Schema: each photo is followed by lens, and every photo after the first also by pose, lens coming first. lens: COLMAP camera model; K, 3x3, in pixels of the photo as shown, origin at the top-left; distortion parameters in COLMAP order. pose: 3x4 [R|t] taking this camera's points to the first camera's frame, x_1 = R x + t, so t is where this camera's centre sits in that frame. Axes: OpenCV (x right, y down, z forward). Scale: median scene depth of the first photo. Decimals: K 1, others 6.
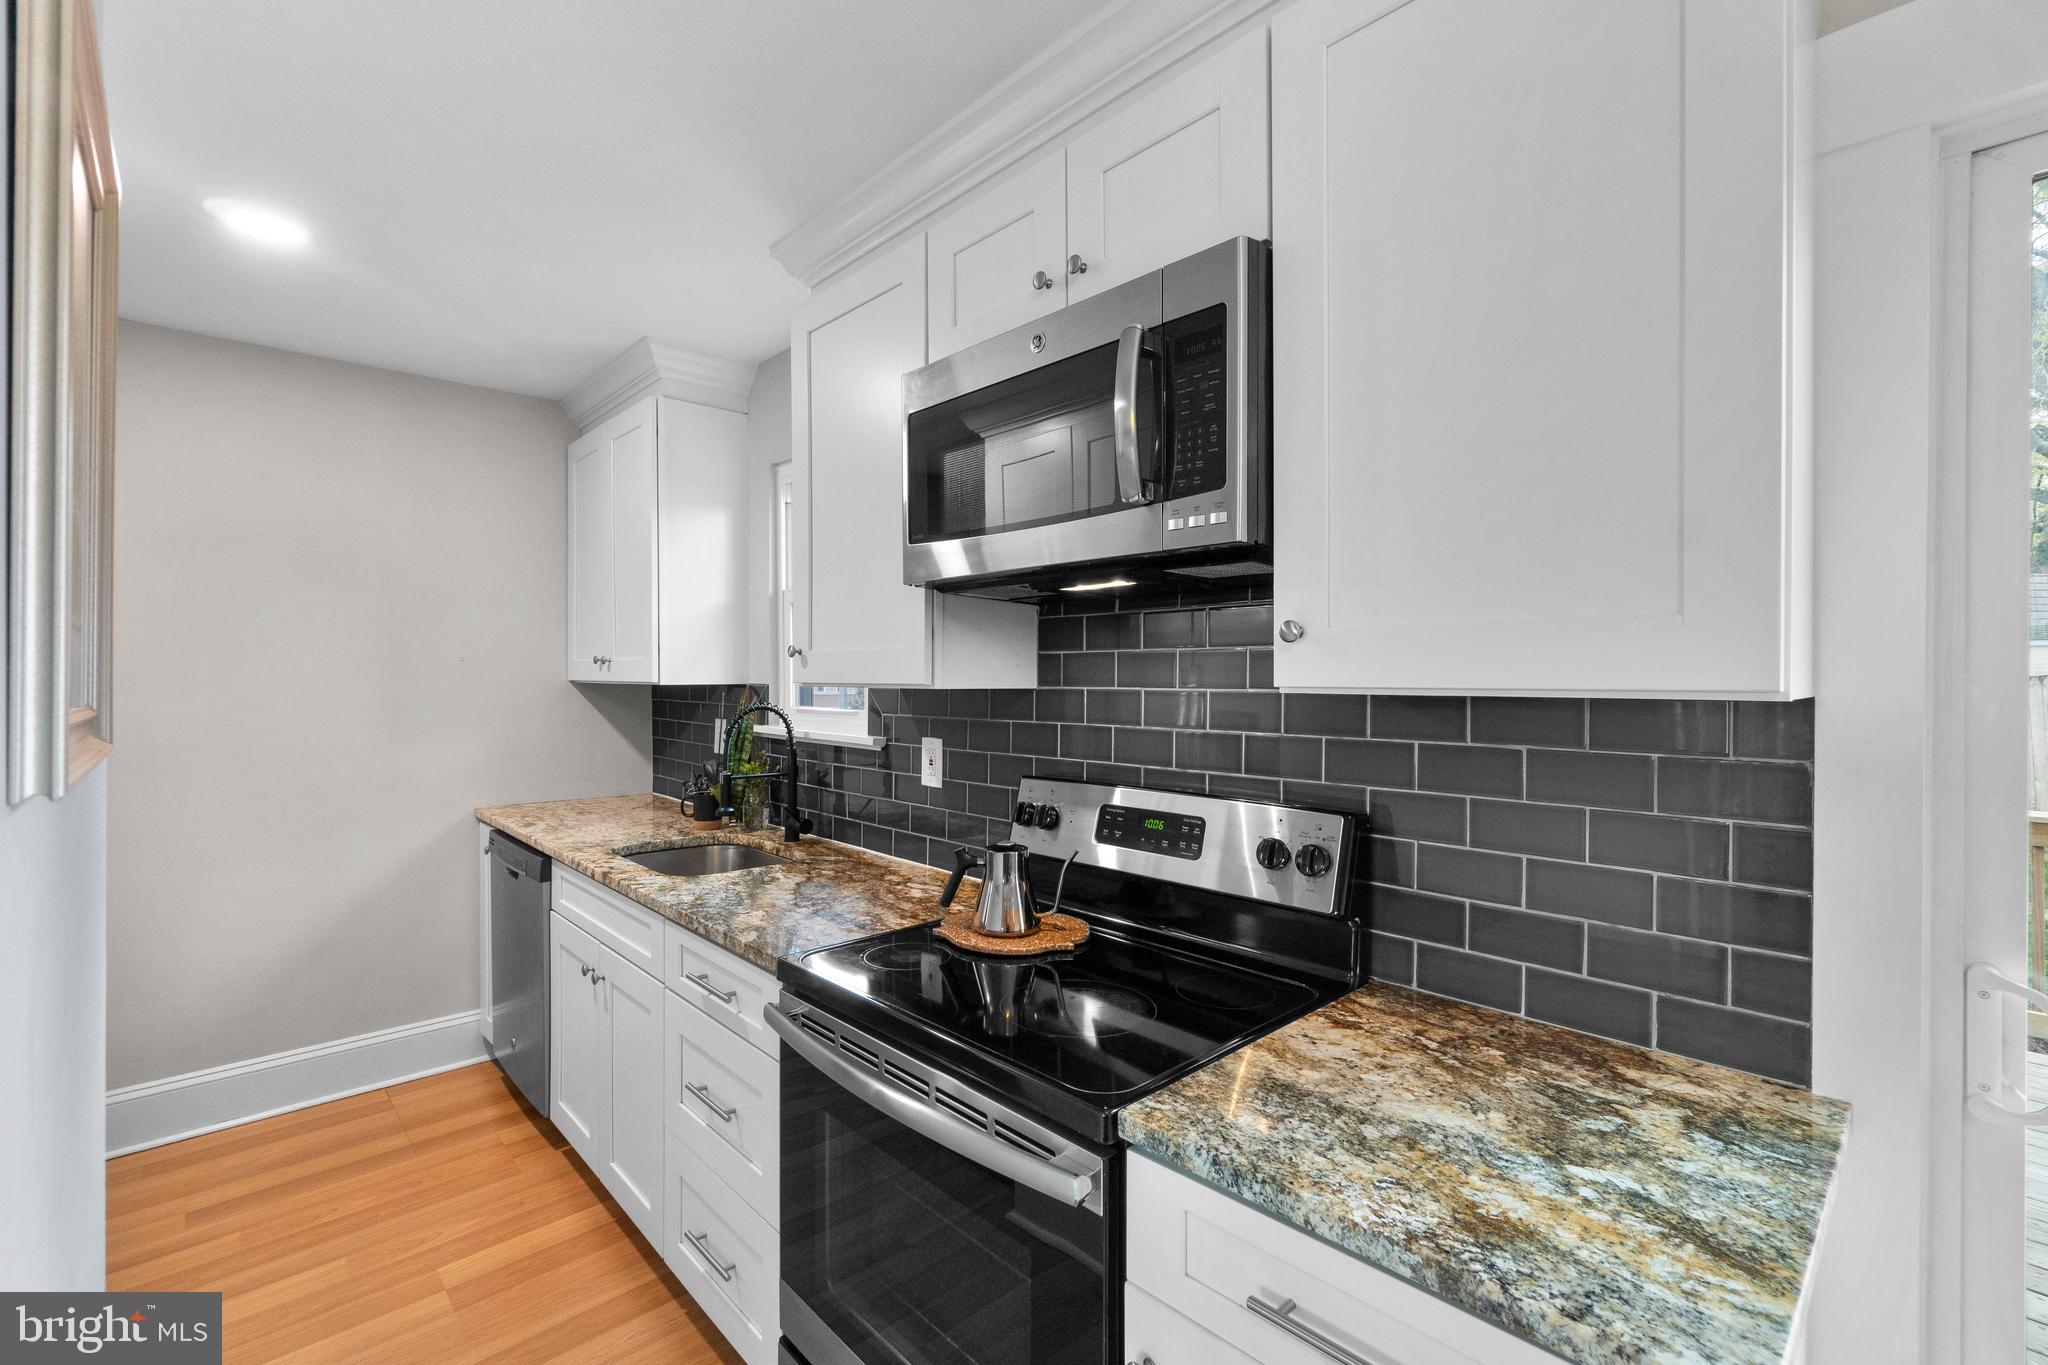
lens RADIAL K [[884.7, 0, 1014.7], [0, 884.7, 677.2], [0, 0, 1]] dist [-0.003661, -0.000757]
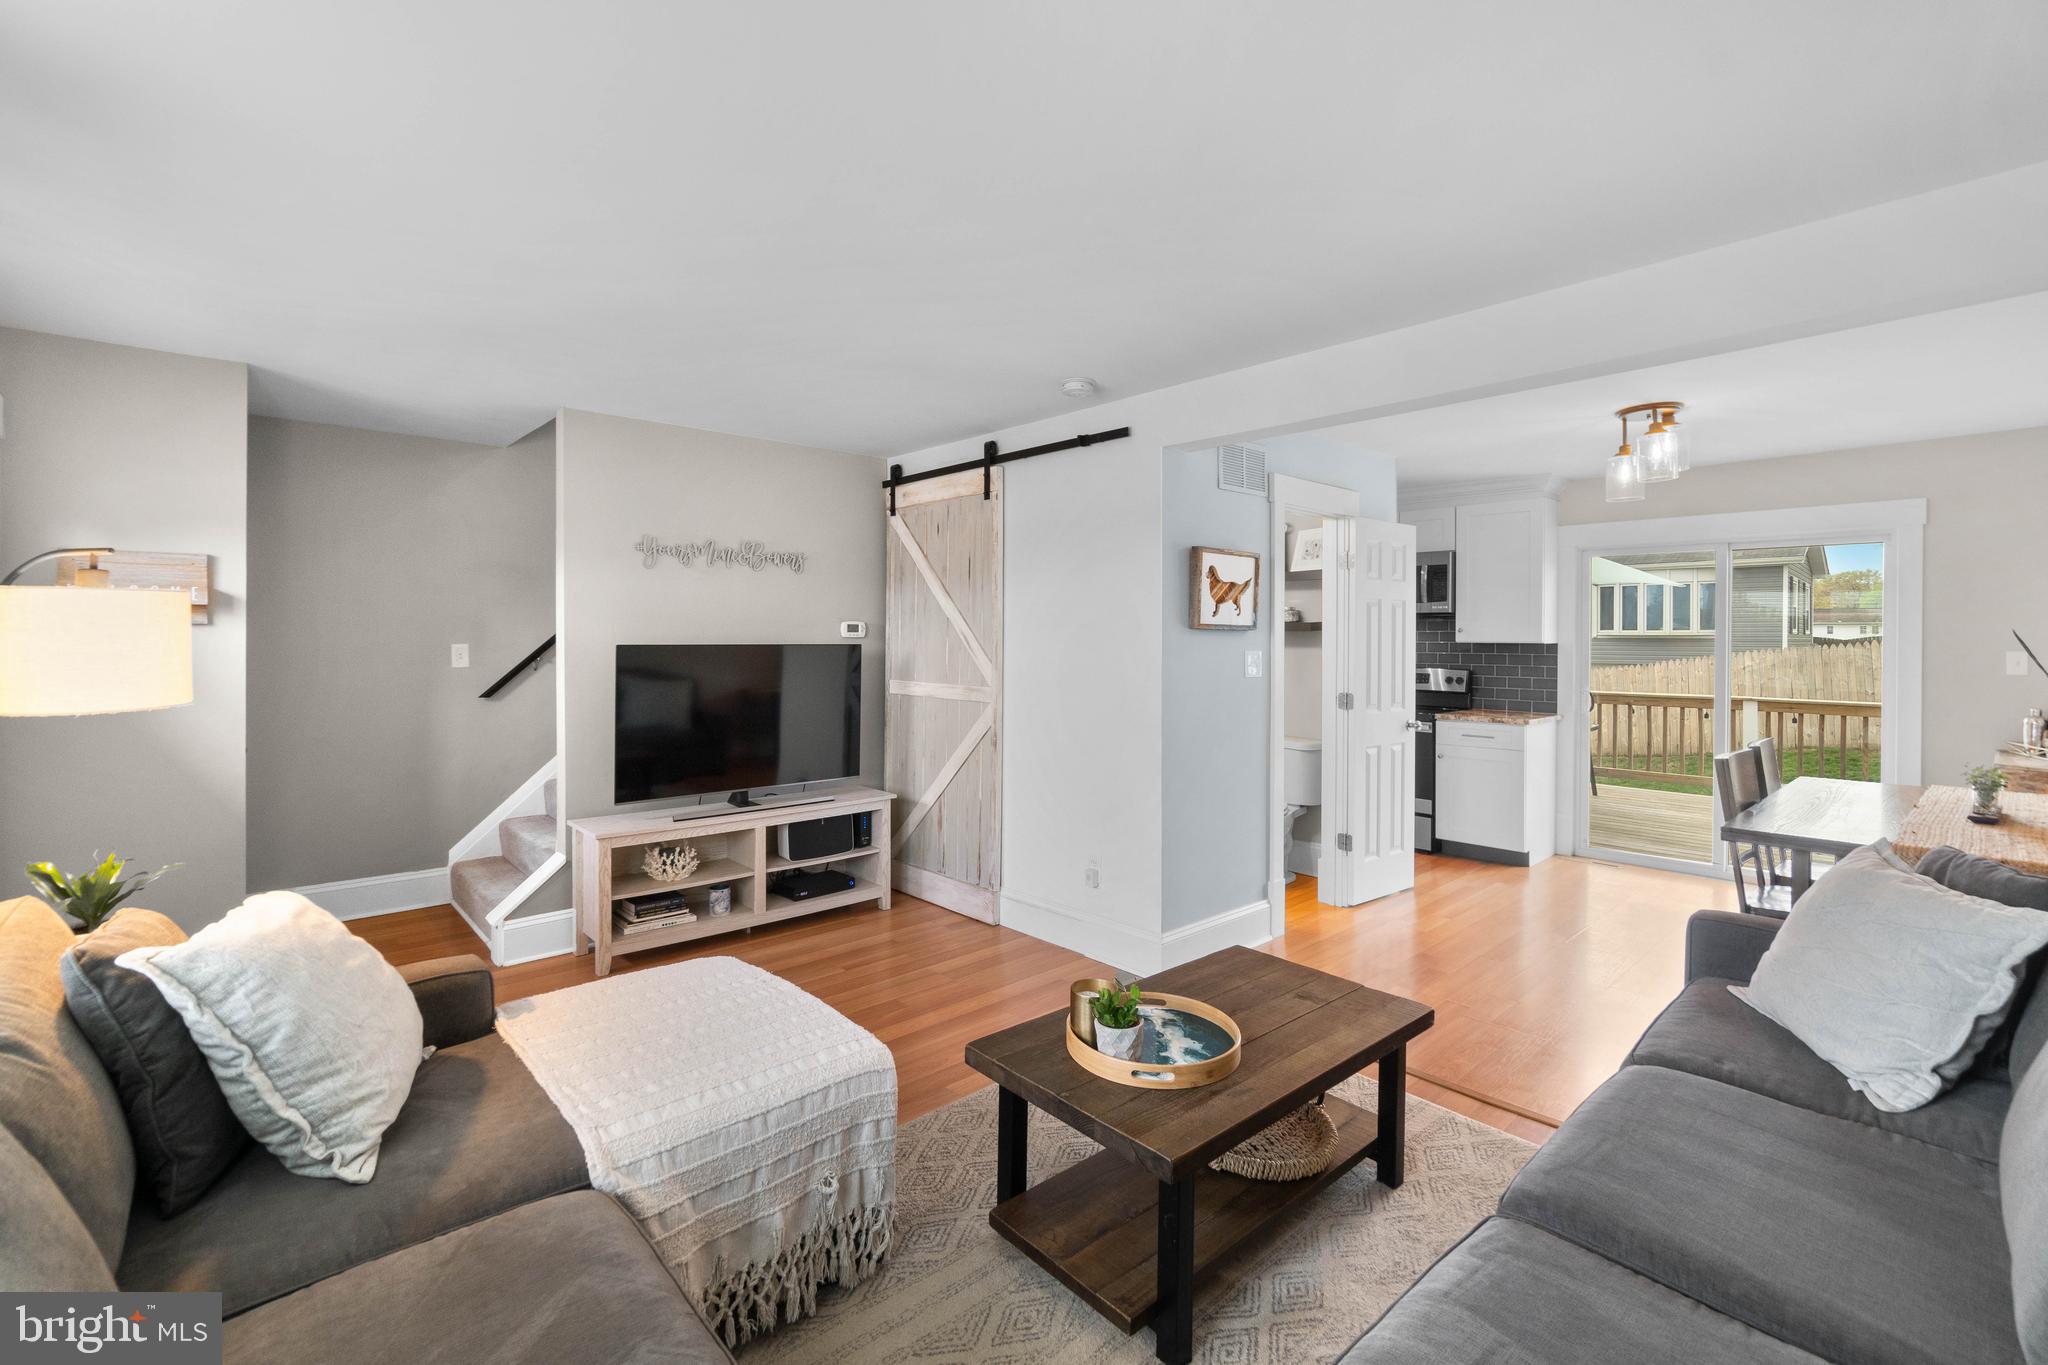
lens RADIAL K [[884.7, 0, 986.1], [0, 884.7, 646.8], [0, 0, 1]] dist [-0.003661, -0.000757]
pose [[0.999124, -0.000297, -0.041849, -1.710977], [0.000779, 0.999934, 0.011489, -0.013082], [0.041843, -0.011512, 0.999058, -3.259992]]
